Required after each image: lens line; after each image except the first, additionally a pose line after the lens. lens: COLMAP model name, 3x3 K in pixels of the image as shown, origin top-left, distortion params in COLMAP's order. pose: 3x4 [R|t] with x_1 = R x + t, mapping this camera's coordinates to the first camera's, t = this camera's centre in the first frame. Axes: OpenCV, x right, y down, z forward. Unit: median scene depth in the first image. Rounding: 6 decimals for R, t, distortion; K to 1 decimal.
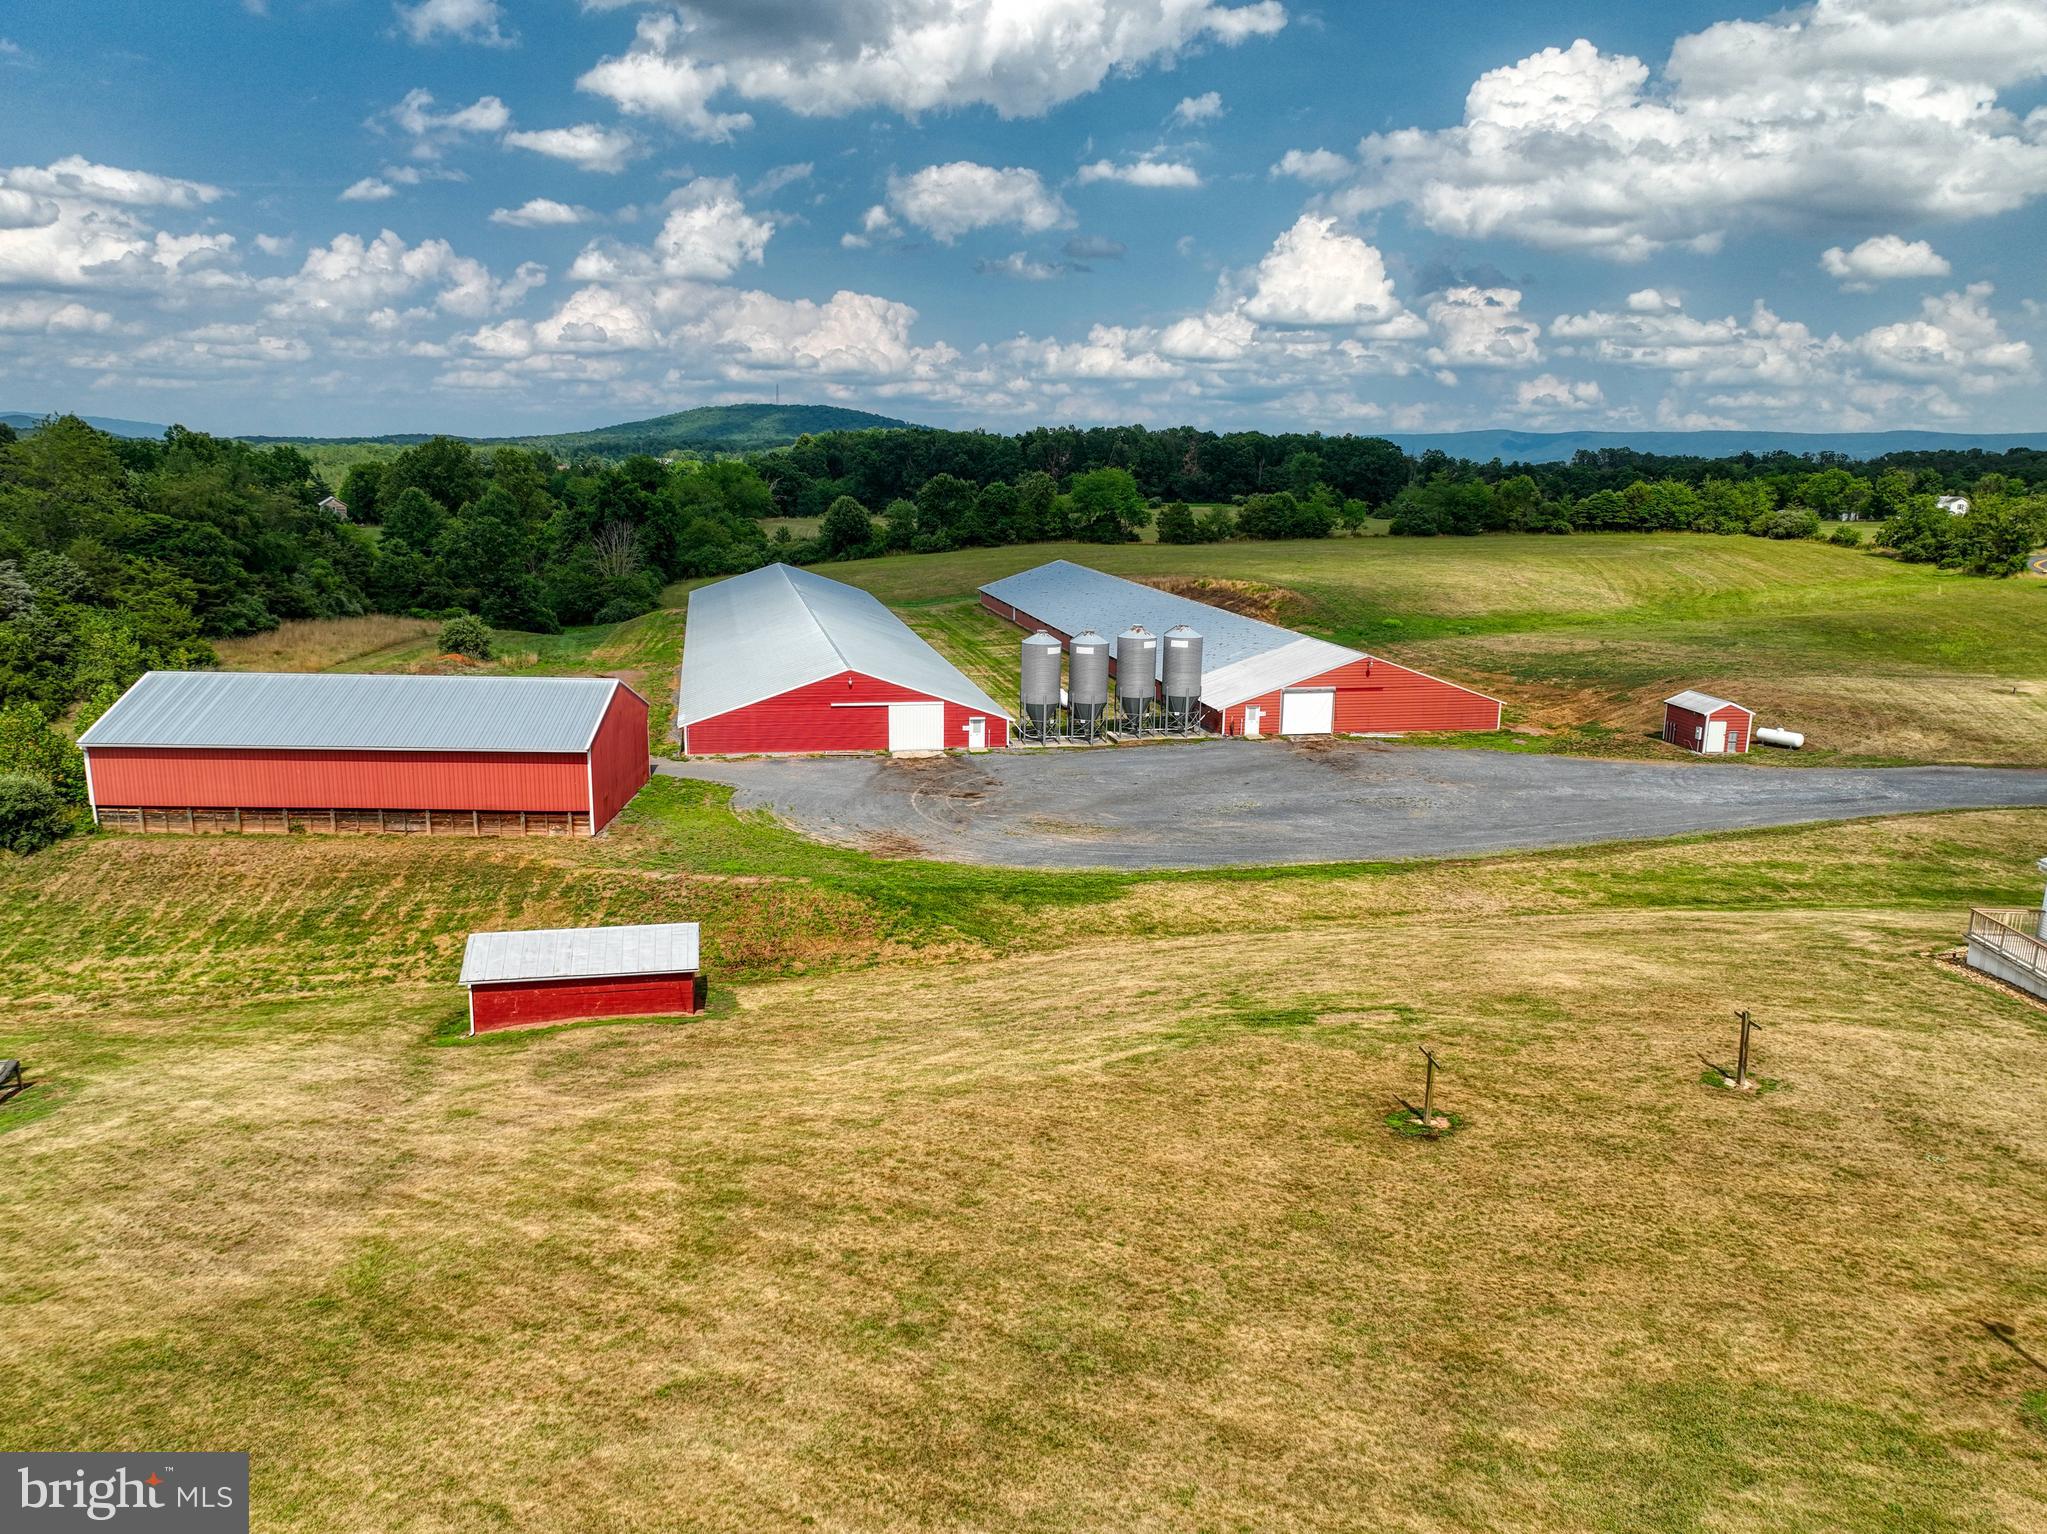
lens RADIAL K [[1434.5, 0, 1025.4], [0, 1434.5, 771.0], [0, 0, 1]] dist [-0.006266, 0.017166]
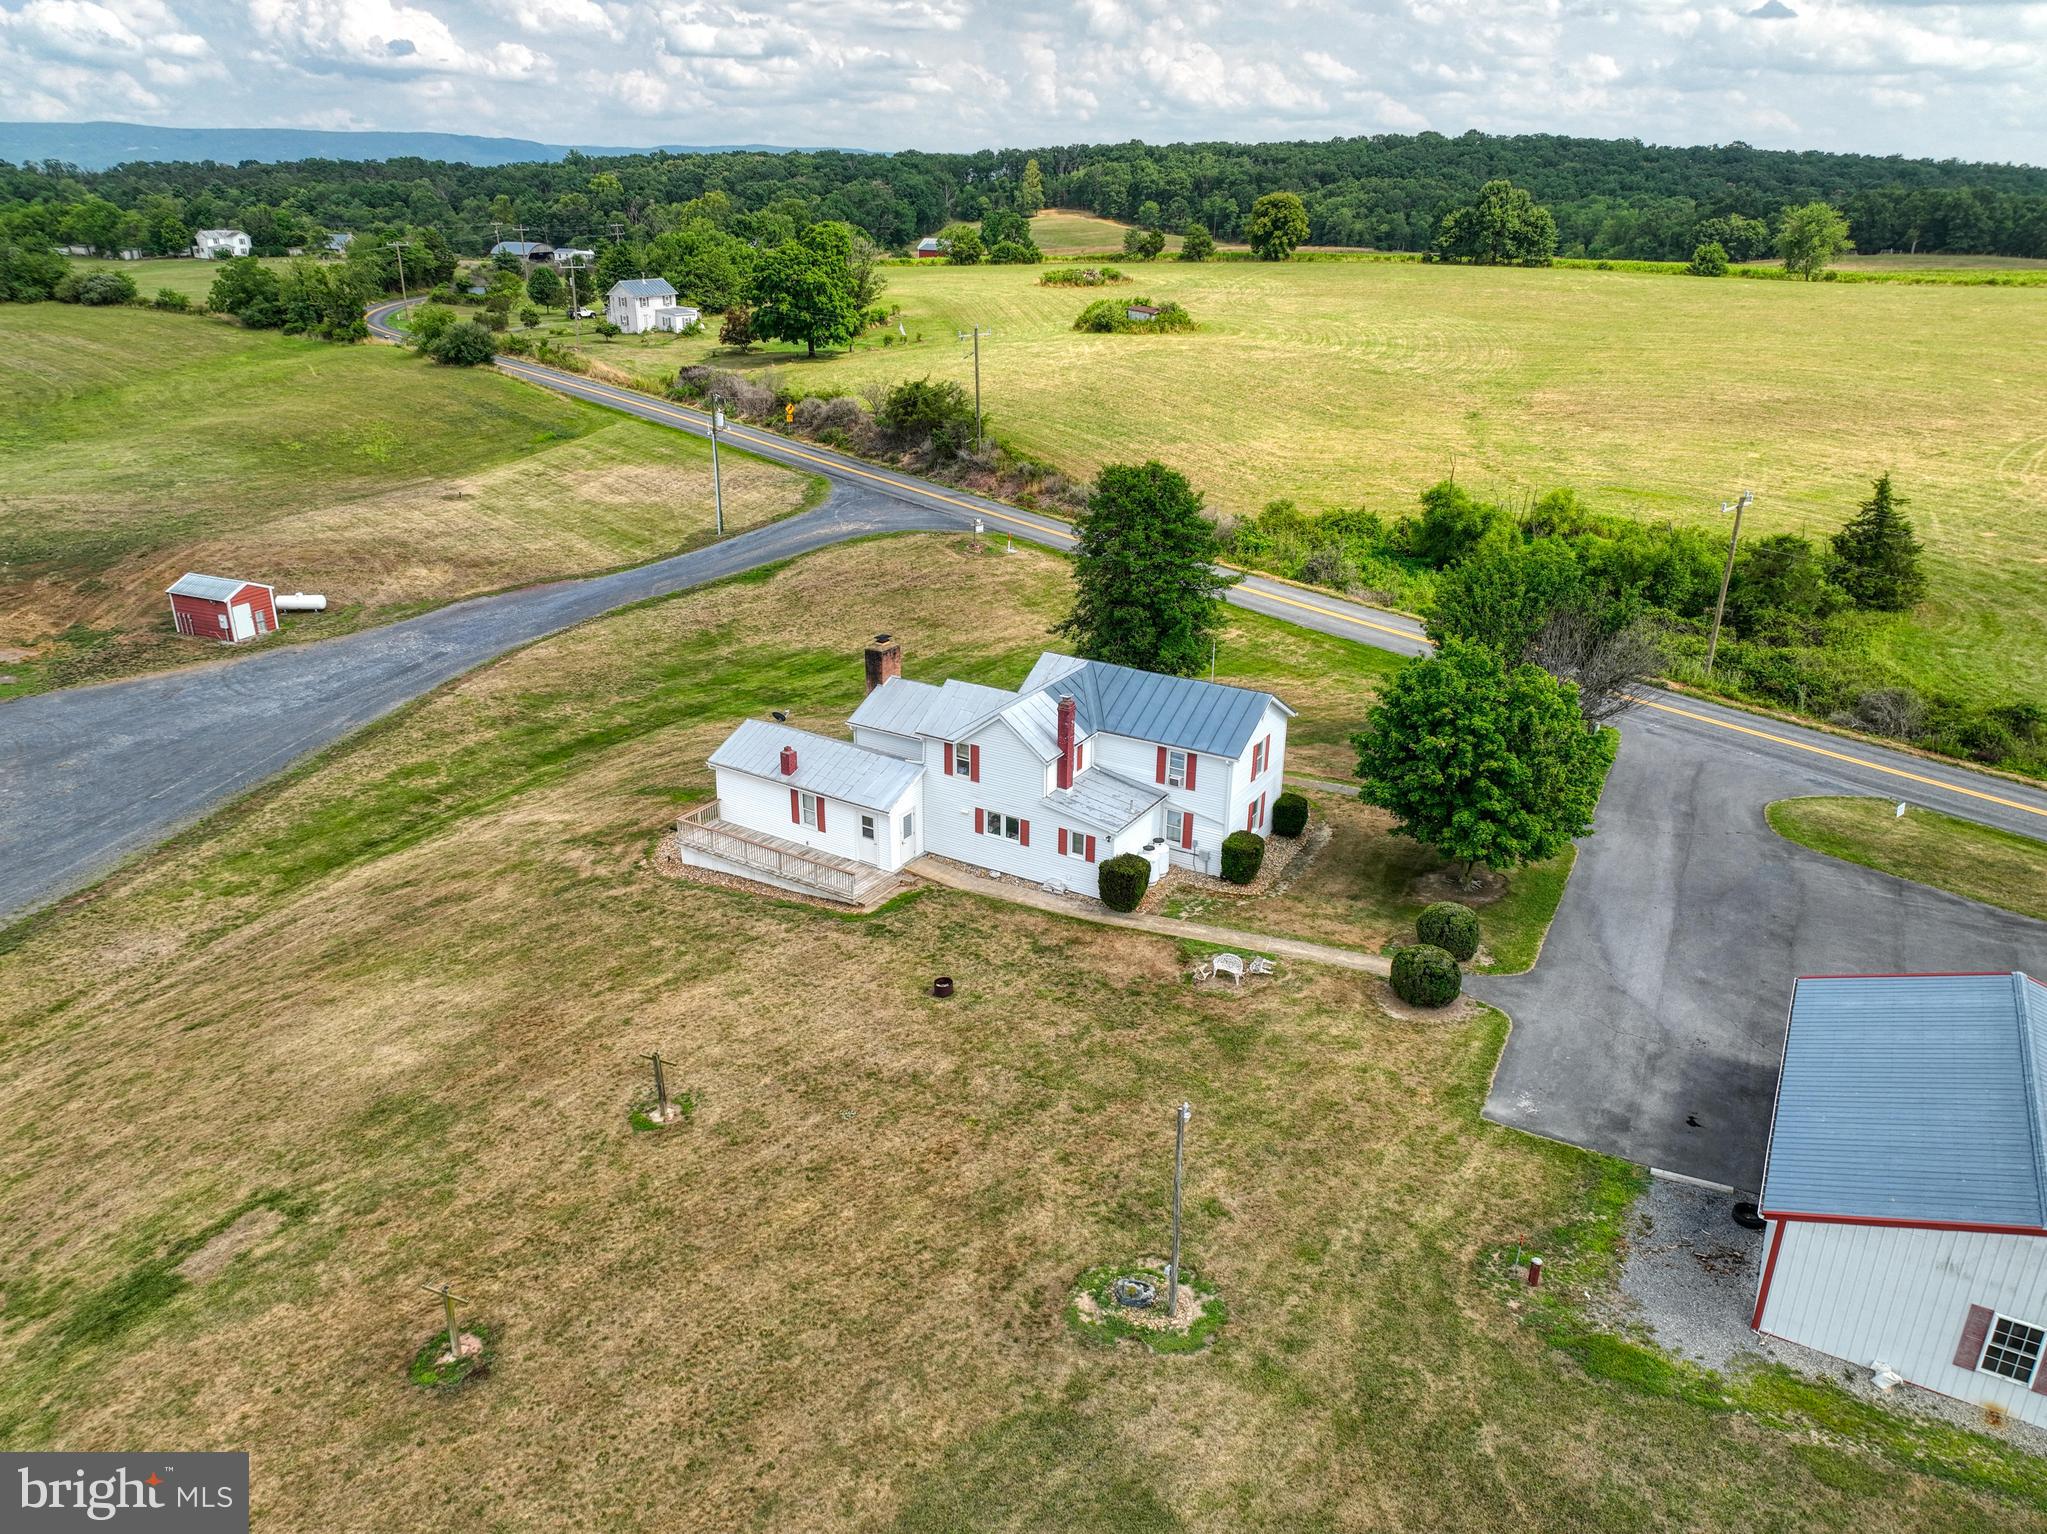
lens RADIAL K [[1434.5, 0, 1025.4], [0, 1434.5, 771.0], [0, 0, 1]] dist [-0.006266, 0.017166]
pose [[0.484160, -0.343429, 0.804765, -0.072225], [0.184408, 0.939144, 0.289832, -0.146653], [-0.855326, 0.008080, 0.518027, 0.117802]]
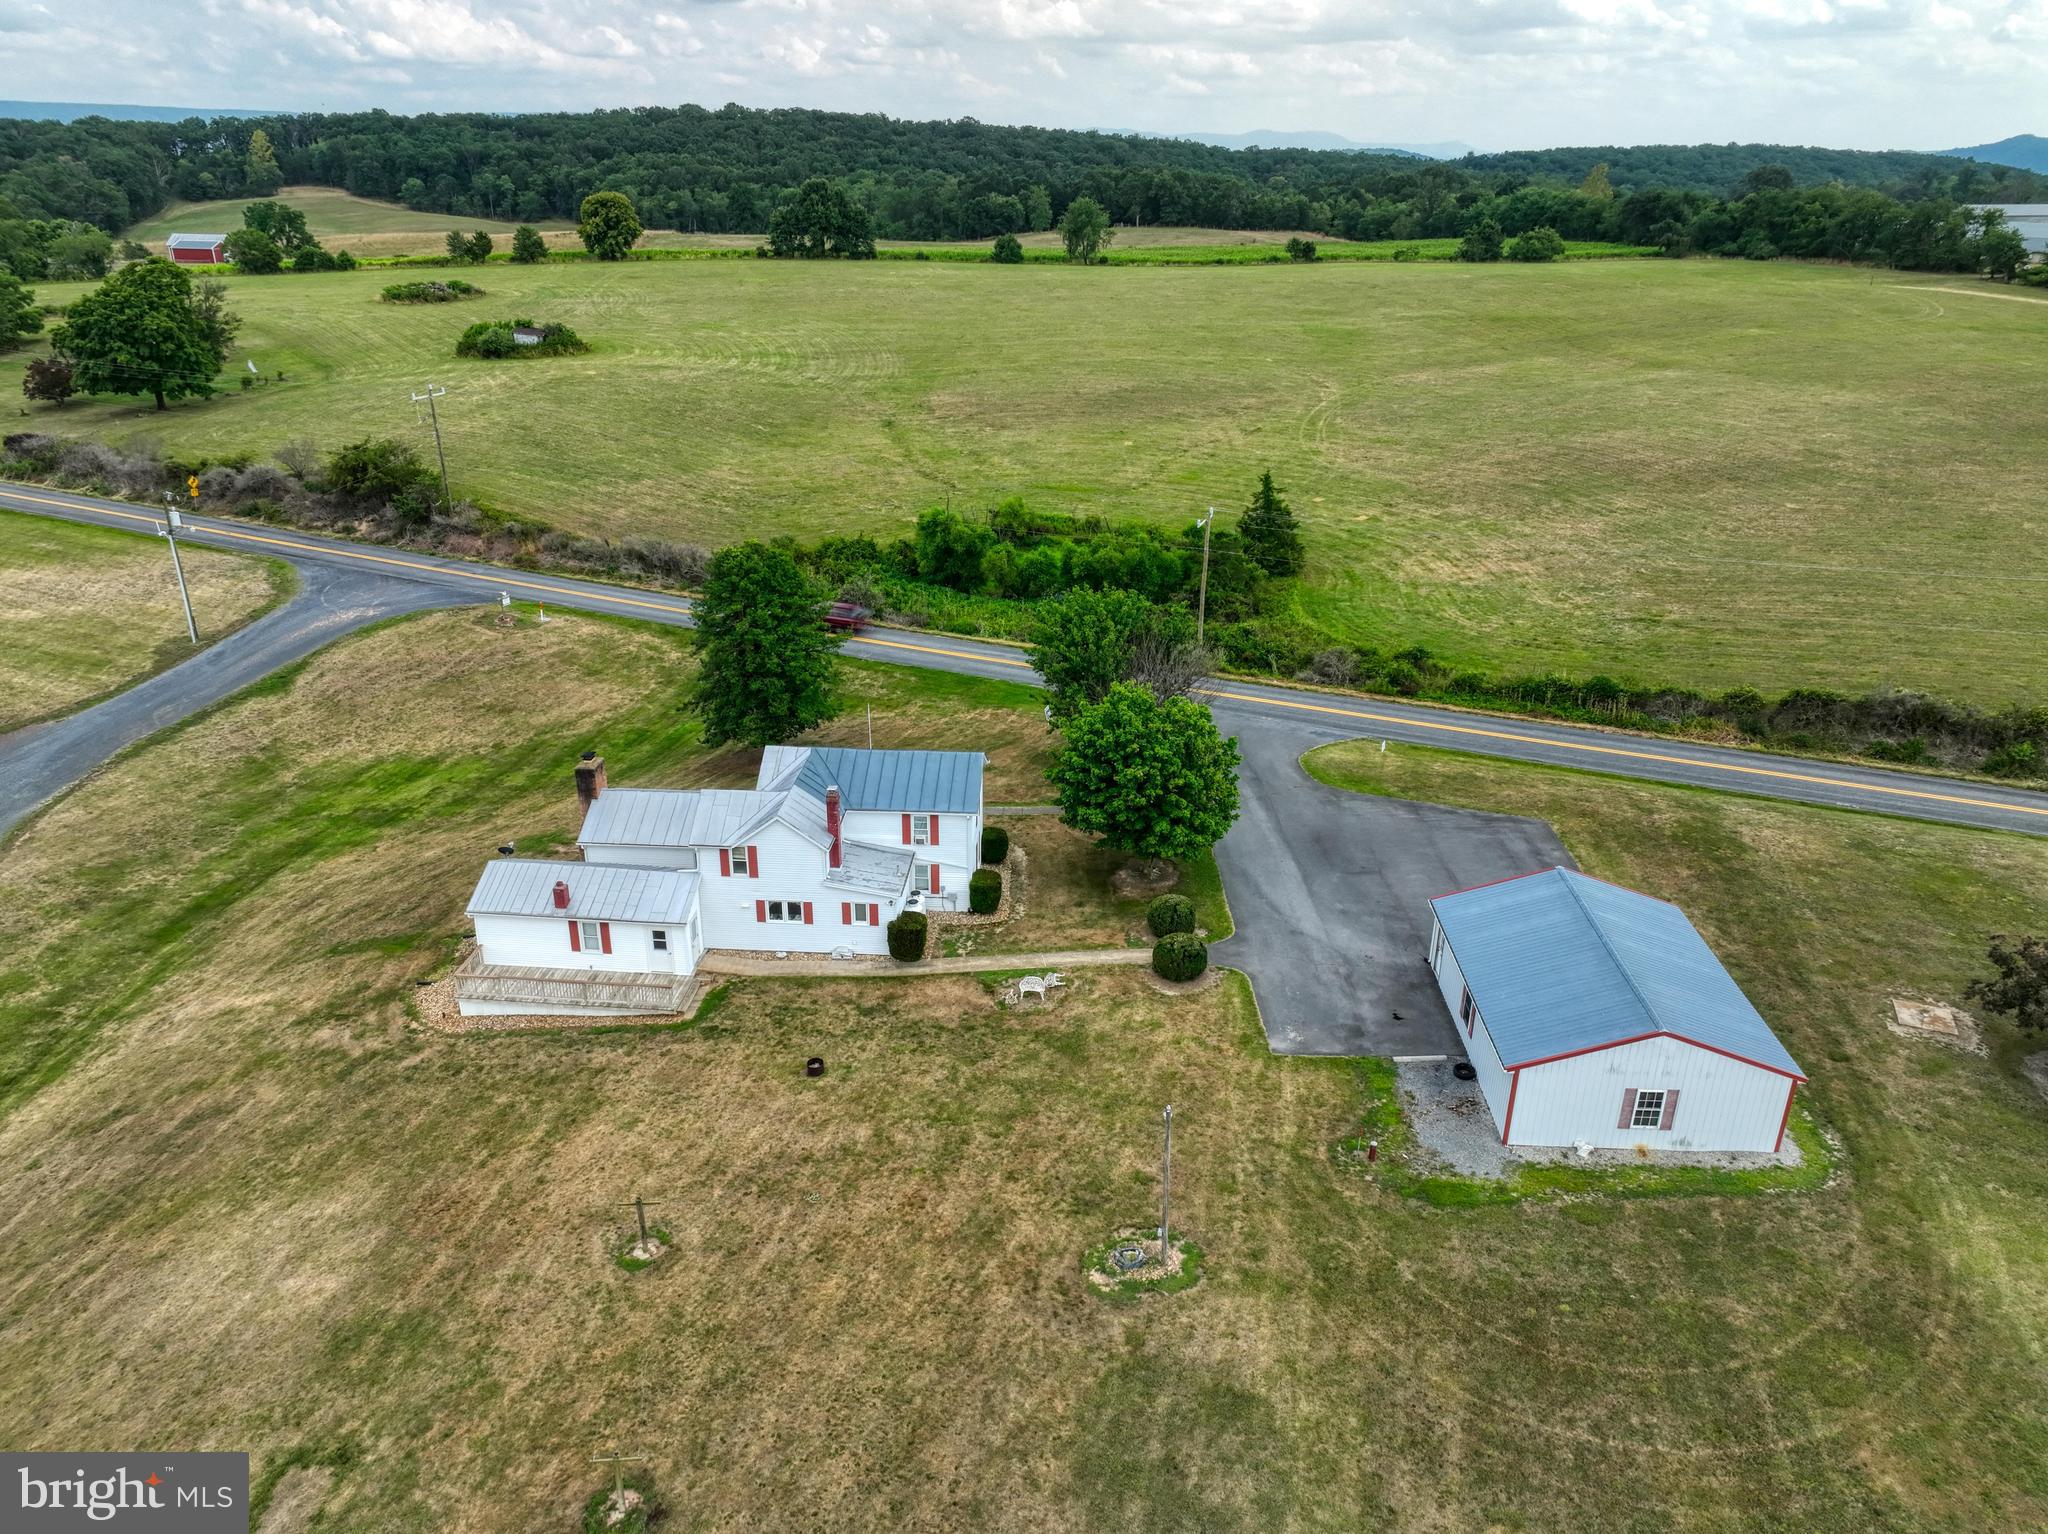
lens RADIAL K [[1435.2, 0, 1025.9], [0, 1435.2, 771.0], [0, 0, 1]] dist [-0.006266, 0.017166]
pose [[0.027912, -0.412520, 0.910521, -0.204773], [0.203368, 0.894169, 0.398877, -0.278694], [-0.978704, 0.174038, 0.108851, 0.268812]]
